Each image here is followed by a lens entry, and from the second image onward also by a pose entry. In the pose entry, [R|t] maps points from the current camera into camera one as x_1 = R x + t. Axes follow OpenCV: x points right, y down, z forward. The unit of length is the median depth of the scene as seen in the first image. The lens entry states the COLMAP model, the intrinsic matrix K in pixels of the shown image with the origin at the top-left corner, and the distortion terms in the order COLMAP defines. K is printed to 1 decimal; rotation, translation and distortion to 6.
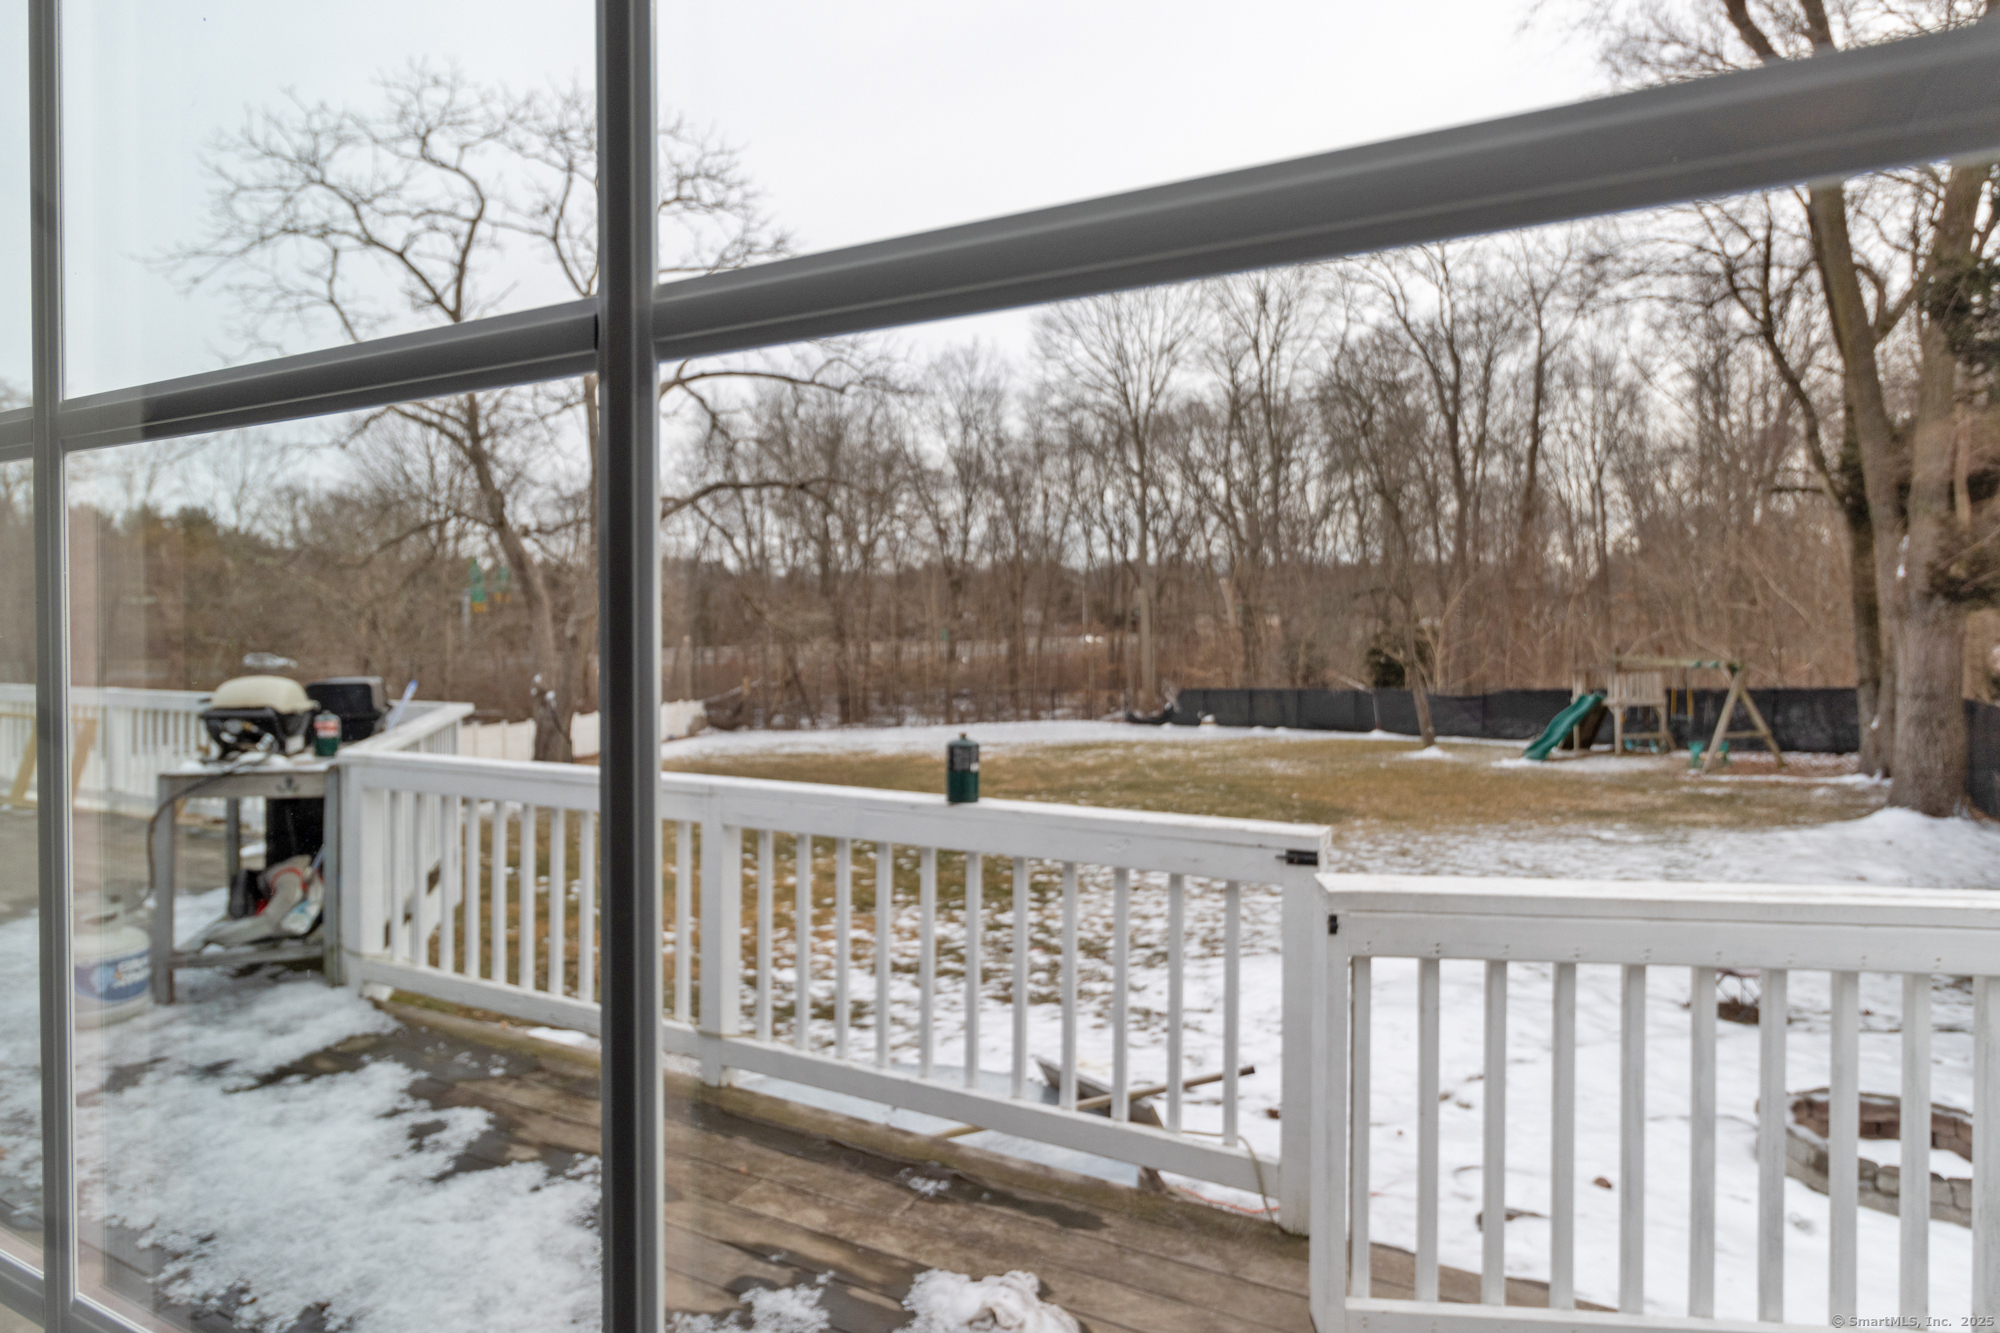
lens RADIAL K [[1067.4, 0, 1001.7], [0, 1067.4, 659.4], [0, 0, 1]] dist [0.020065, 0.000436]
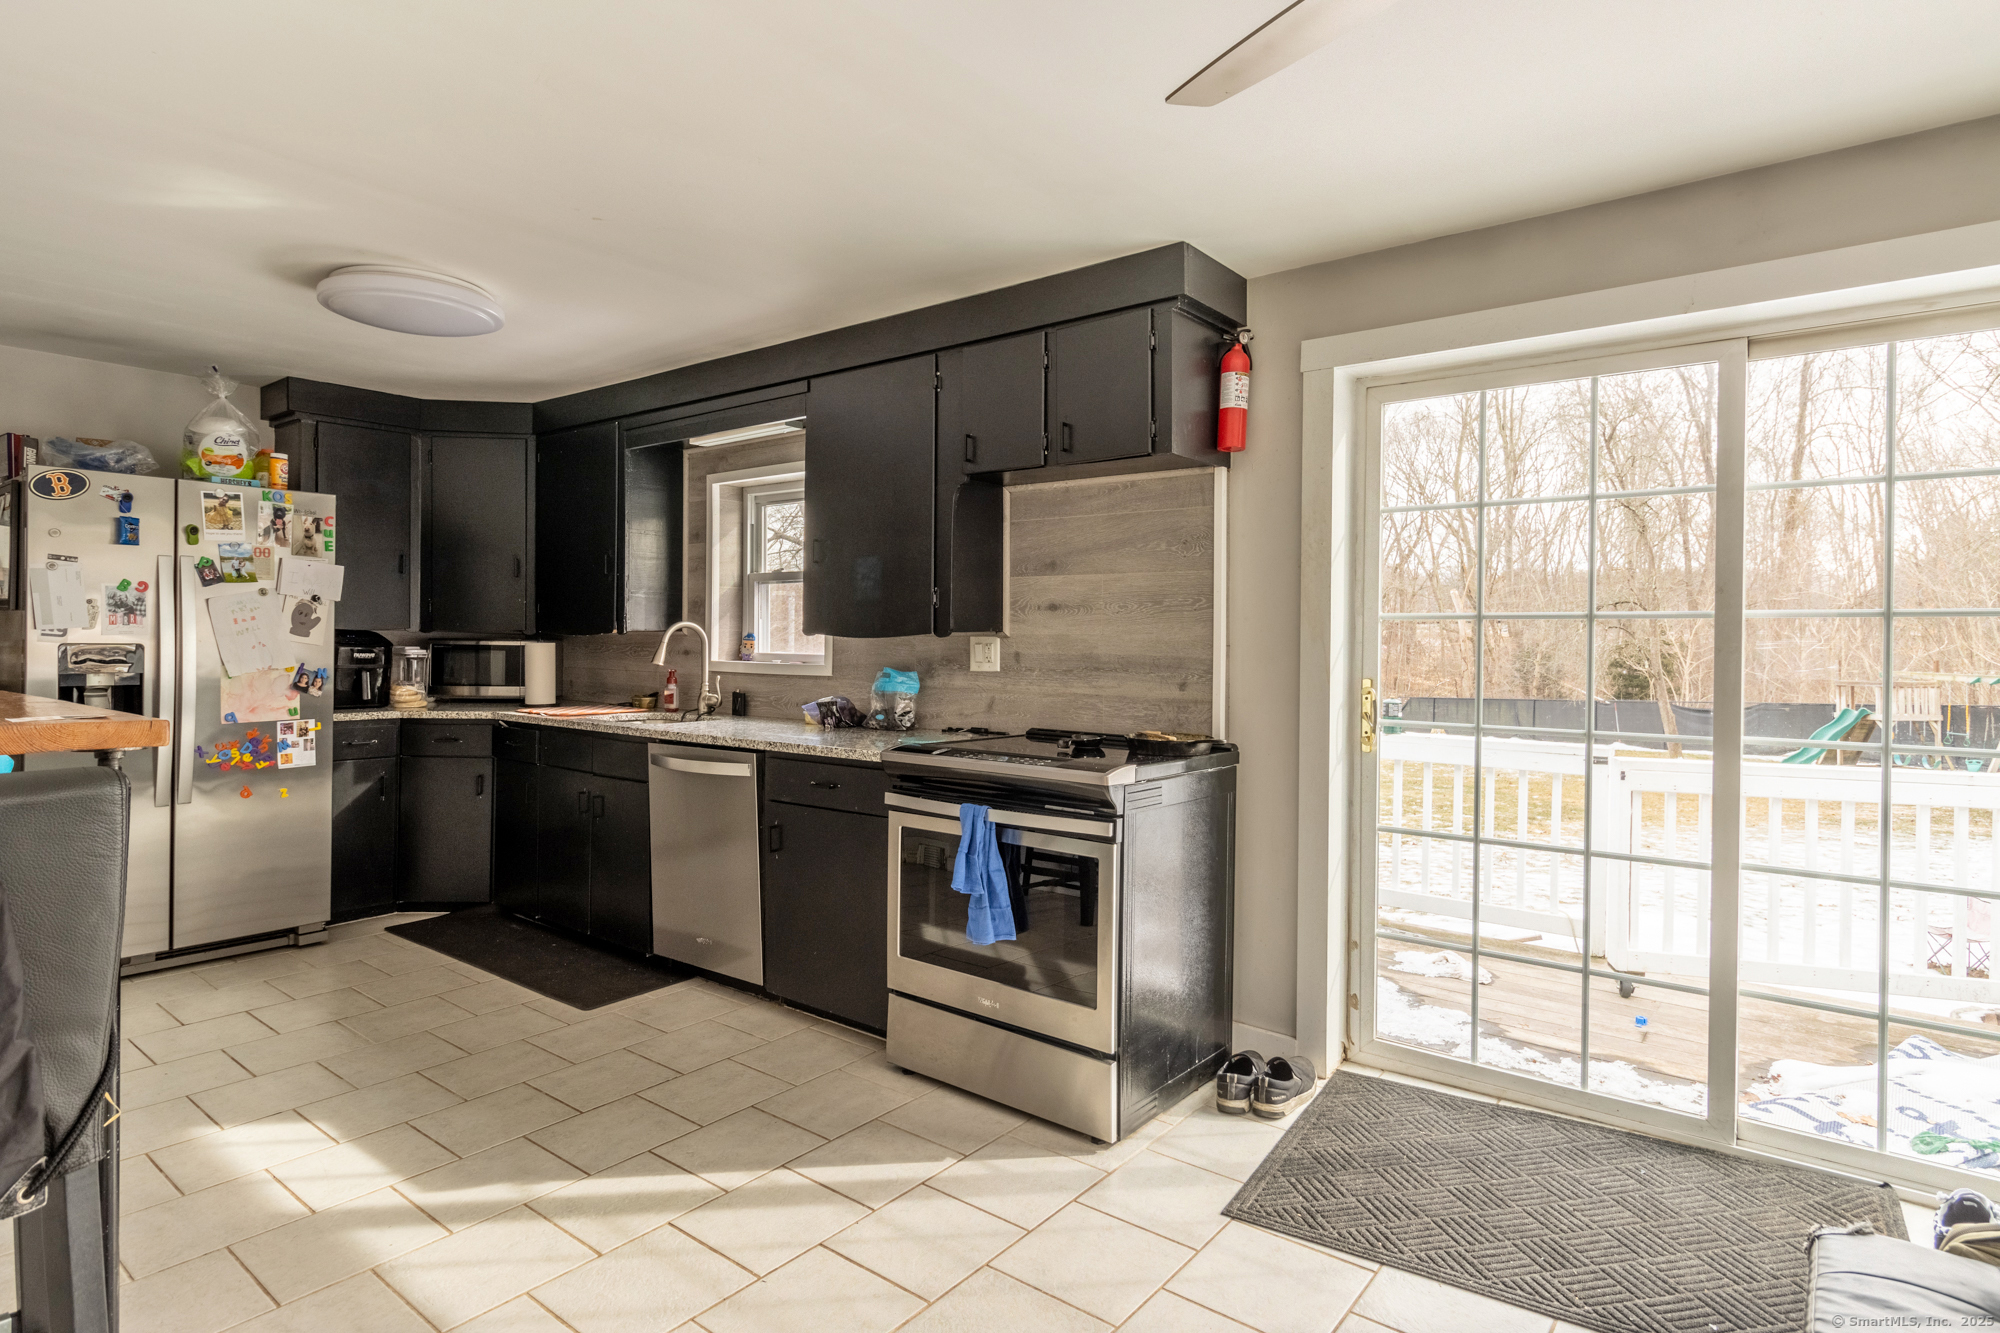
lens RADIAL K [[1067.4, 0, 1001.6], [0, 1067.4, 650.8], [0, 0, 1]] dist [0.020065, 0.000436]
pose [[0.983195, 0.009043, -0.182333, -0.027931], [-0.011545, 0.999853, -0.012668, 0.000167], [0.182192, 0.014560, 0.983155, -0.077371]]
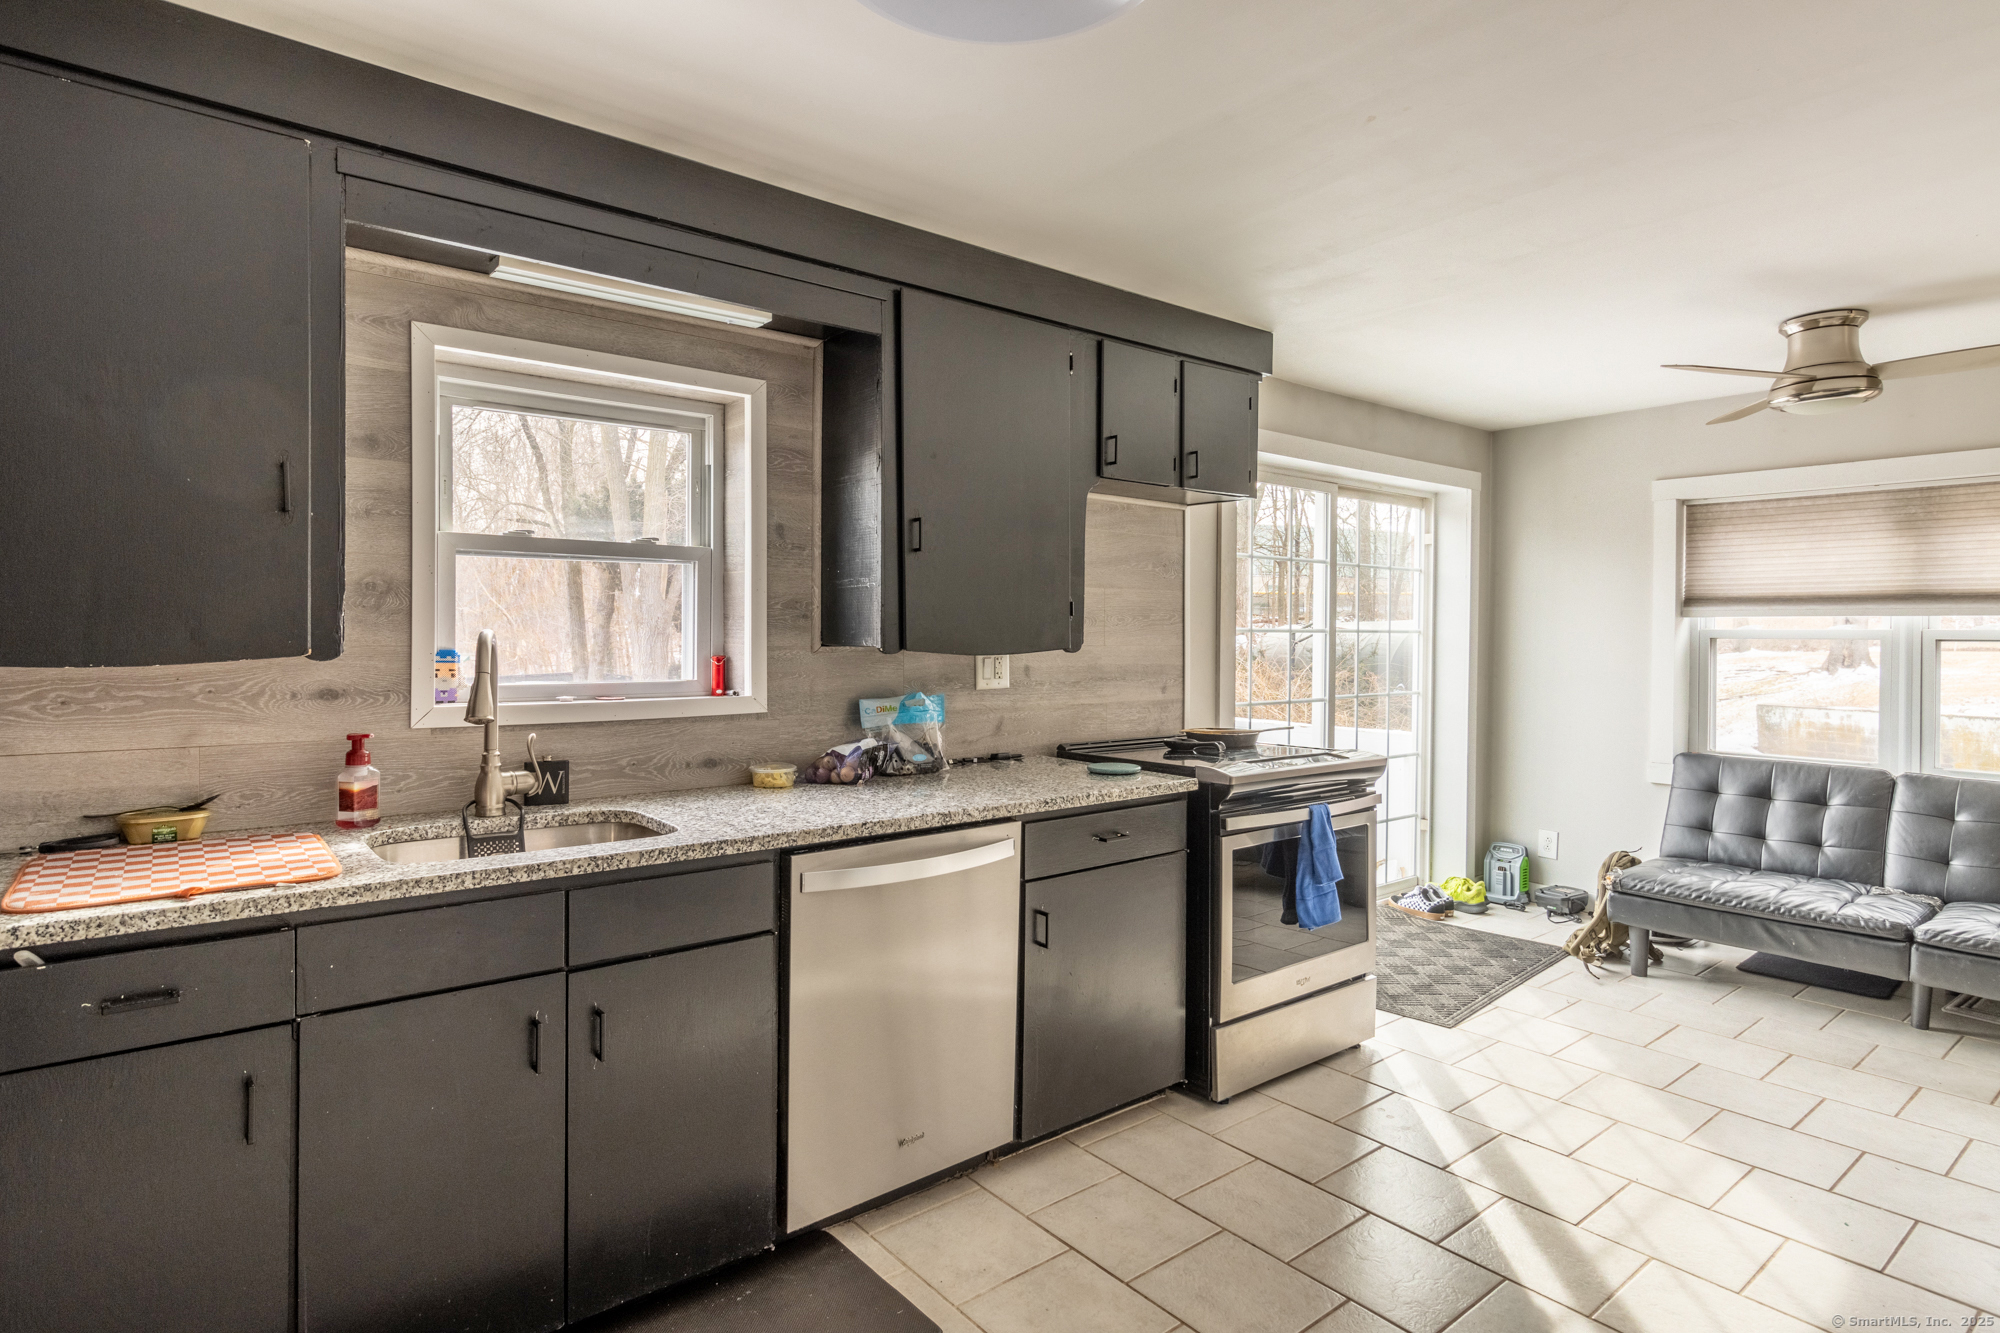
lens RADIAL K [[1067.4, 0, 1034.5], [0, 1067.4, 643.8], [0, 0, 1]] dist [0.020065, 0.000436]
pose [[0.375902, -0.012074, 0.926581, -1.483140], [0.013872, 0.999876, 0.007402, -0.052609], [-0.926556, 0.010071, 0.376023, 0.824770]]
